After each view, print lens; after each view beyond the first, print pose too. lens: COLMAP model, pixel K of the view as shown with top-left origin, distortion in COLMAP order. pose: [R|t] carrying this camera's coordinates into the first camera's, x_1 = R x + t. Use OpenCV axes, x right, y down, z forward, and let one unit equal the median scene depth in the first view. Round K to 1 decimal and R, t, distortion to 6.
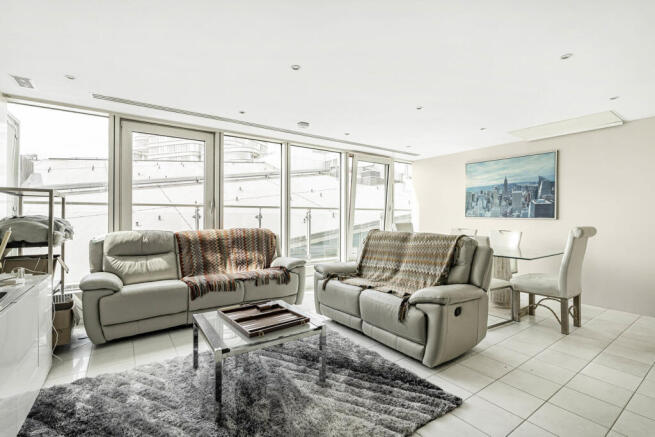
lens RADIAL K [[298.9, 0, 327.0], [0, 298.9, 218.0], [0, 0, 1]] dist [-0.008881, 0.000182]
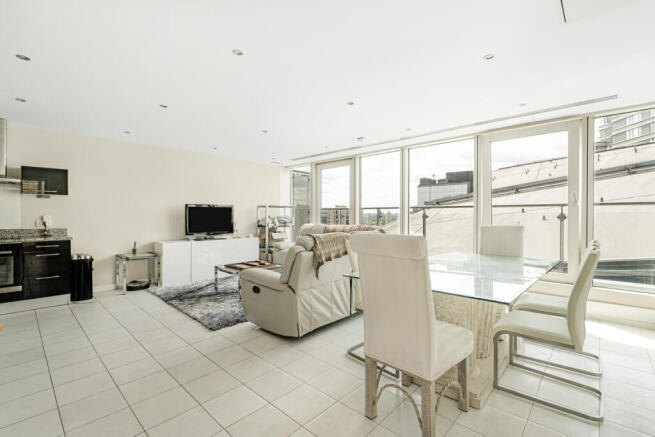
lens RADIAL K [[298.9, 0, 326.9], [0, 298.9, 213.2], [0, 0, 1]] dist [-0.008881, 0.000182]
pose [[0.209208, -0.009474, -0.977825, 0.945759], [-0.006768, 0.999915, -0.011136, -0.002917], [0.977848, 0.008948, 0.209126, 0.549590]]
